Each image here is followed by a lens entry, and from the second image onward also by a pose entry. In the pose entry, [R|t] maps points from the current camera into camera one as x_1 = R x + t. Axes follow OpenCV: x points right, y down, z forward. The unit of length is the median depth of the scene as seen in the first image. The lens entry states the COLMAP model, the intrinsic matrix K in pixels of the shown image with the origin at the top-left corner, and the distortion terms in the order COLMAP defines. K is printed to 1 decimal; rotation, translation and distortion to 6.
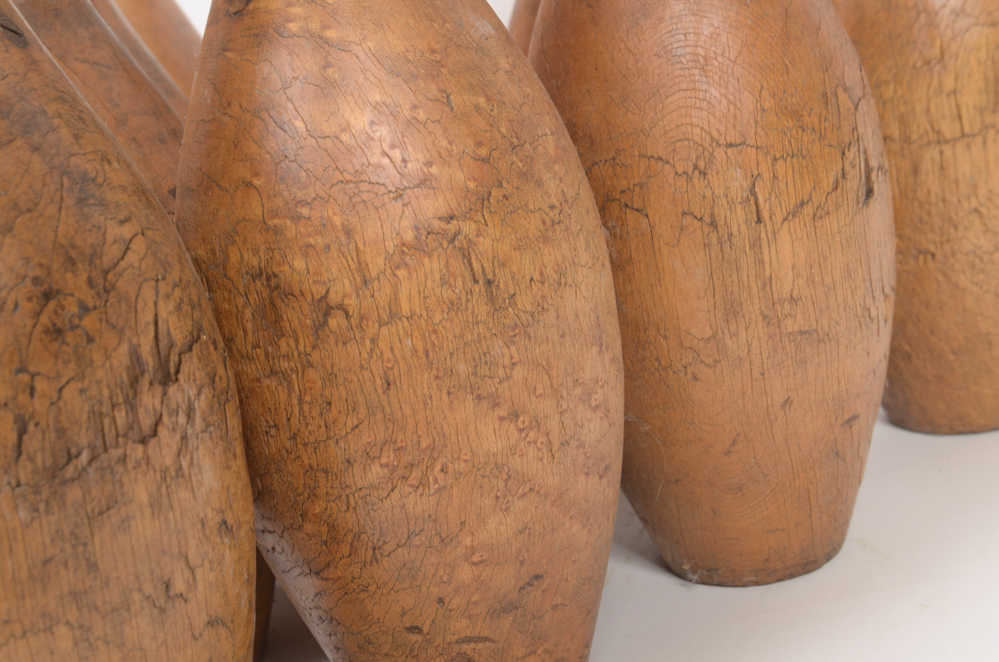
lens RADIAL K [[1427.9, 0, 506.3], [0, 1427.9, 340.8], [0, 0, 1]] dist [0.014822, 0.000000]
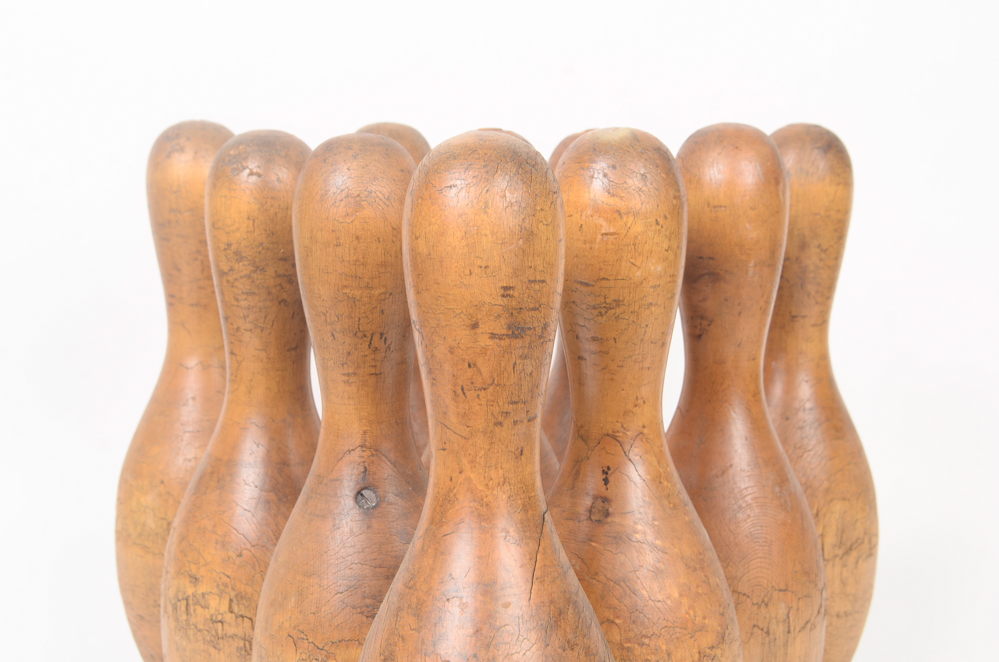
lens RADIAL K [[1427.9, 0, 499.2], [0, 1427.9, 349.1], [0, 0, 1]] dist [0.014822, 0.000000]
pose [[0.914646, 0.118315, 0.386555, -0.906984], [-0.074966, 0.989269, -0.125411, -0.184155], [-0.397244, 0.085728, 0.913700, -0.547188]]
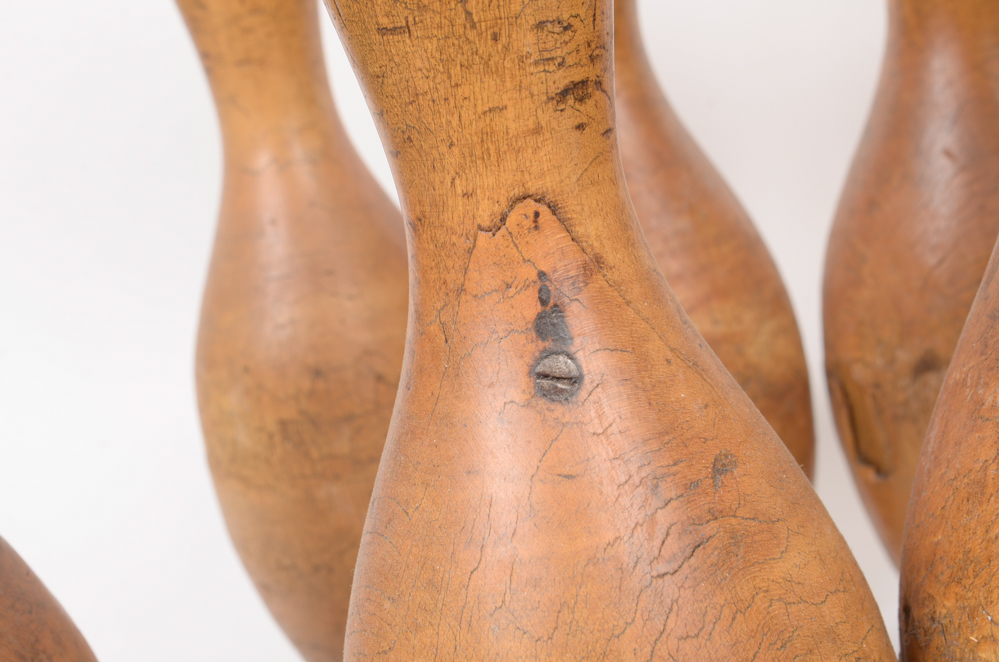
lens RADIAL K [[1427.9, 0, 498.1], [0, 1427.9, 336.1], [0, 0, 1]] dist [0.014822, 0.000000]
pose [[0.970394, -0.080608, 0.227678, -0.587868], [0.083151, 0.996536, -0.001583, -0.226865], [-0.226761, 0.020468, 0.973735, 0.337124]]
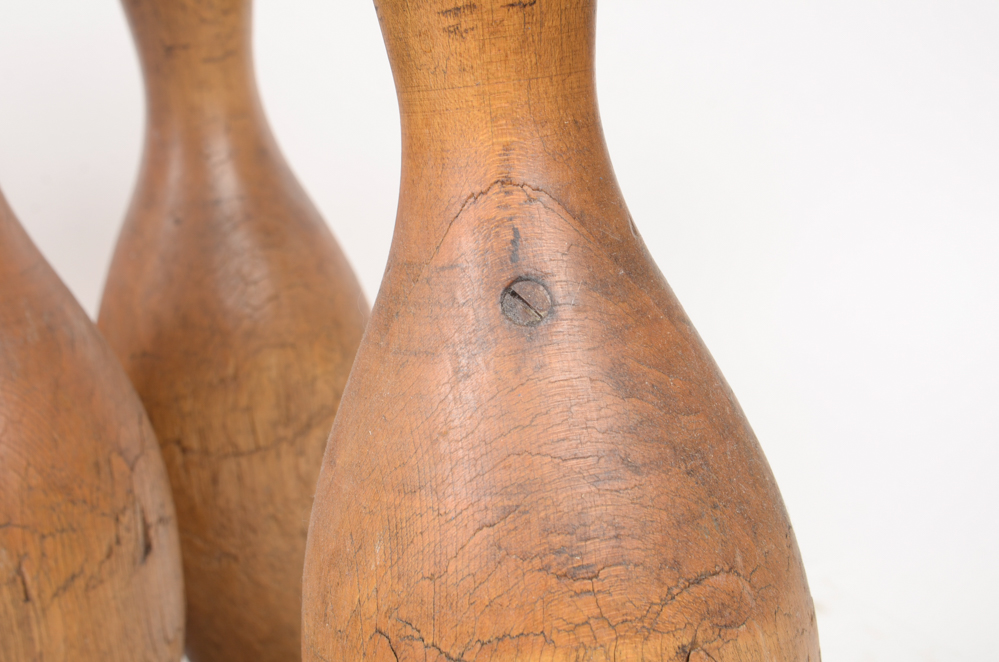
lens RADIAL K [[1427.9, 0, 500.3], [0, 1427.9, 345.5], [0, 0, 1]] dist [0.014822, 0.000000]
pose [[0.922199, -0.003656, 0.386699, 0.097329], [0.021480, 0.998896, -0.041781, -0.210685], [-0.386120, 0.046837, 0.921259, -0.041447]]
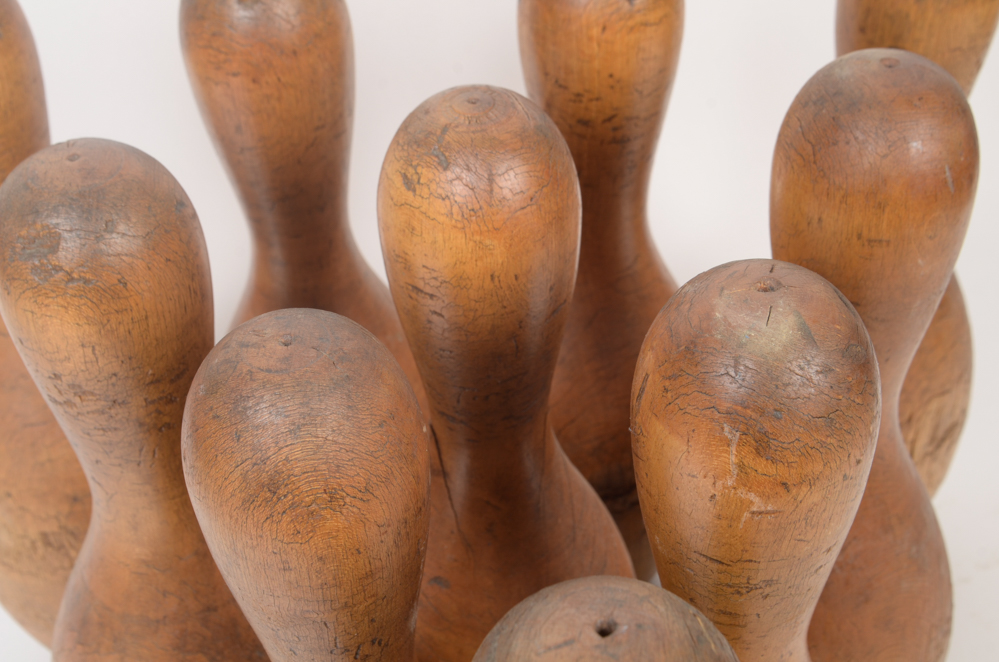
lens RADIAL K [[1427.9, 0, 495.7], [0, 1427.9, 340.8], [0, 0, 1]] dist [0.014822, 0.000000]
pose [[0.857935, -0.212931, 0.467555, -0.747012], [0.006438, 0.914453, 0.404641, -0.969480], [-0.513717, -0.344145, 0.785913, 0.239965]]
